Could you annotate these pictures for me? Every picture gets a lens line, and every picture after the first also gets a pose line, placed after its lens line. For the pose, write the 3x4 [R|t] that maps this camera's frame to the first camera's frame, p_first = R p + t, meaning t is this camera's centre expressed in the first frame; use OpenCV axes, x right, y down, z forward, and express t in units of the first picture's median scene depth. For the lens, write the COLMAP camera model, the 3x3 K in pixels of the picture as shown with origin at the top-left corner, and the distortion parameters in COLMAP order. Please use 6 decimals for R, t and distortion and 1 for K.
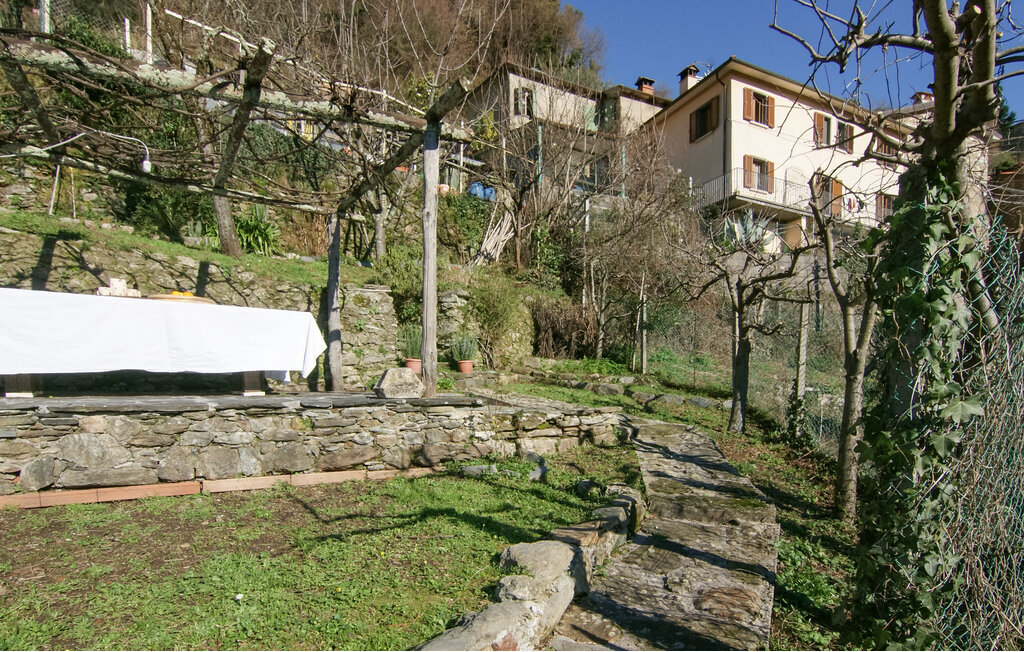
lens RADIAL K [[515.2, 0, 508.4], [0, 515.2, 423.1], [0, 0, 1]] dist [-0.002452, -0.010421]
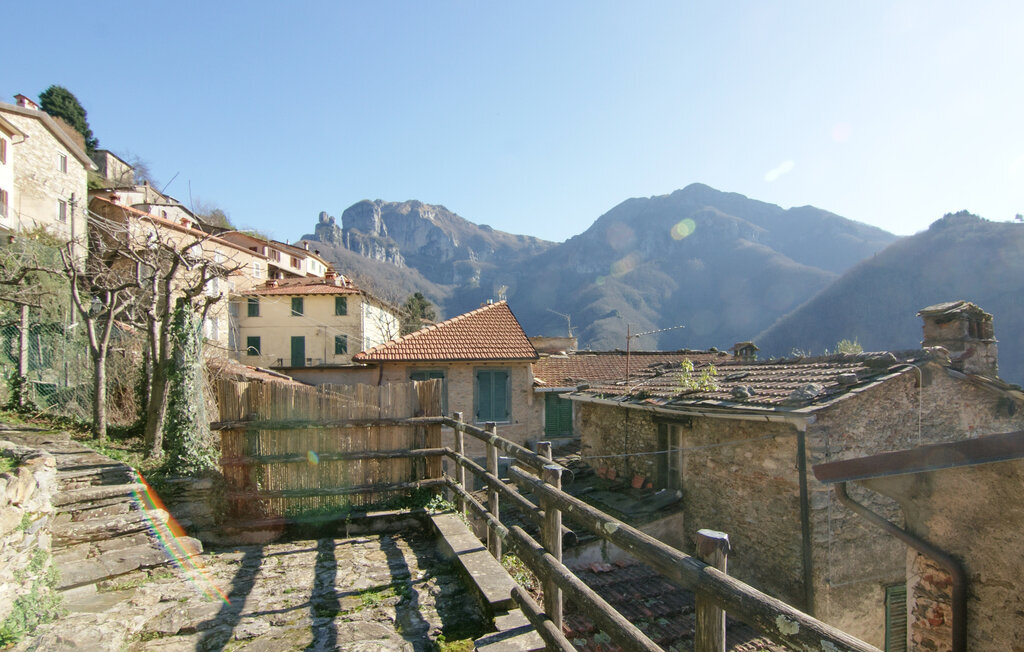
lens RADIAL K [[521.9, 0, 521.4], [0, 521.9, 365.8], [0, 0, 1]] dist [-0.013201, -0.000917]
pose [[0.104639, 0.023369, 0.994236, -0.179383], [0.077348, 0.996504, -0.031562, 0.019403], [-0.991498, 0.080205, 0.102465, -0.118993]]
